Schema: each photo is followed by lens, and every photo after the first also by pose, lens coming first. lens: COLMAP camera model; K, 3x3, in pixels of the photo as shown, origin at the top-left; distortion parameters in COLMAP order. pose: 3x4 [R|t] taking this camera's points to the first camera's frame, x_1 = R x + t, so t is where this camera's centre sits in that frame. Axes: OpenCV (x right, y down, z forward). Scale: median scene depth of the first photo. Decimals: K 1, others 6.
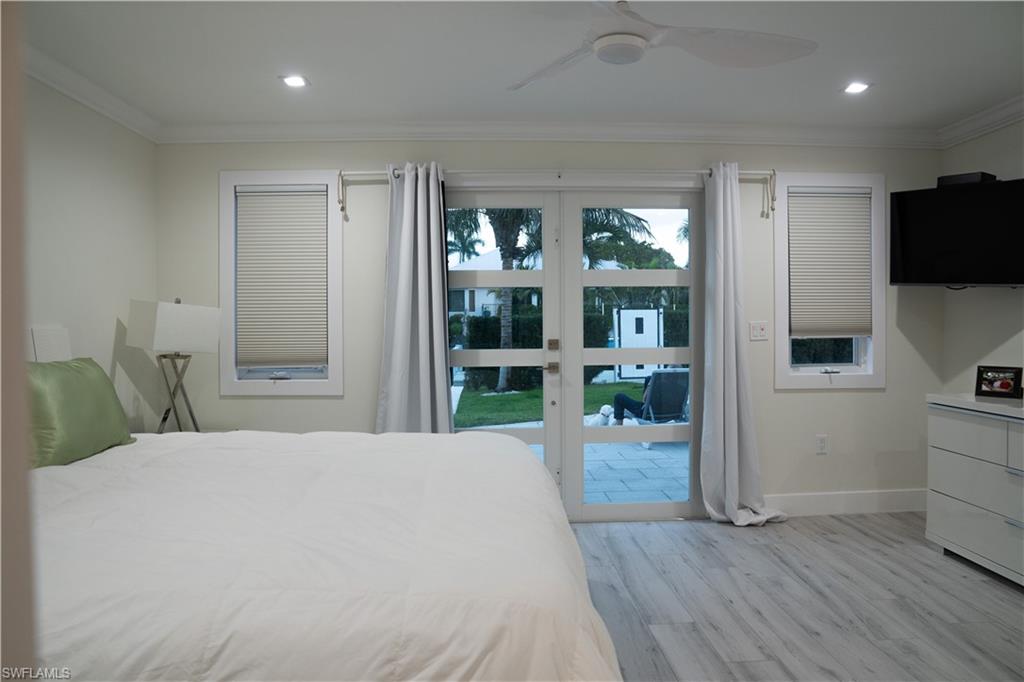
lens RADIAL K [[710.7, 0, 513.7], [0, 710.7, 336.3], [0, 0, 1]] dist [-0.129368, 0.097890]
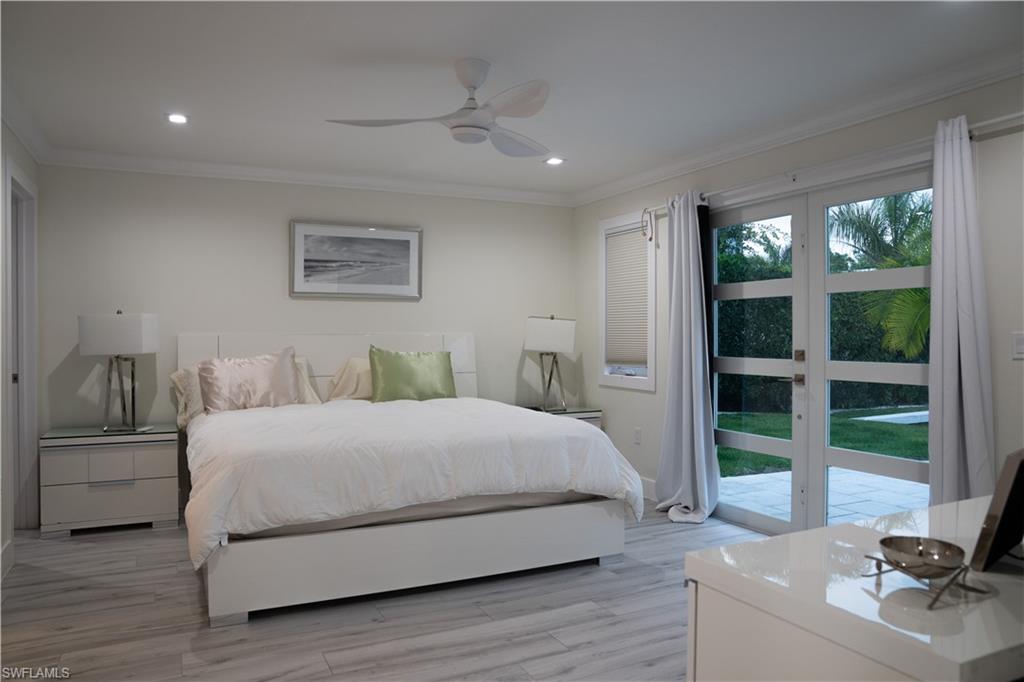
lens RADIAL K [[710.7, 0, 513.7], [0, 710.7, 336.3], [0, 0, 1]] dist [-0.129368, 0.097890]
pose [[0.403866, 0.008614, -0.914778, 0.786544], [-0.010759, 0.999931, 0.004666, -0.014956], [0.914755, 0.007957, 0.403931, 0.278120]]
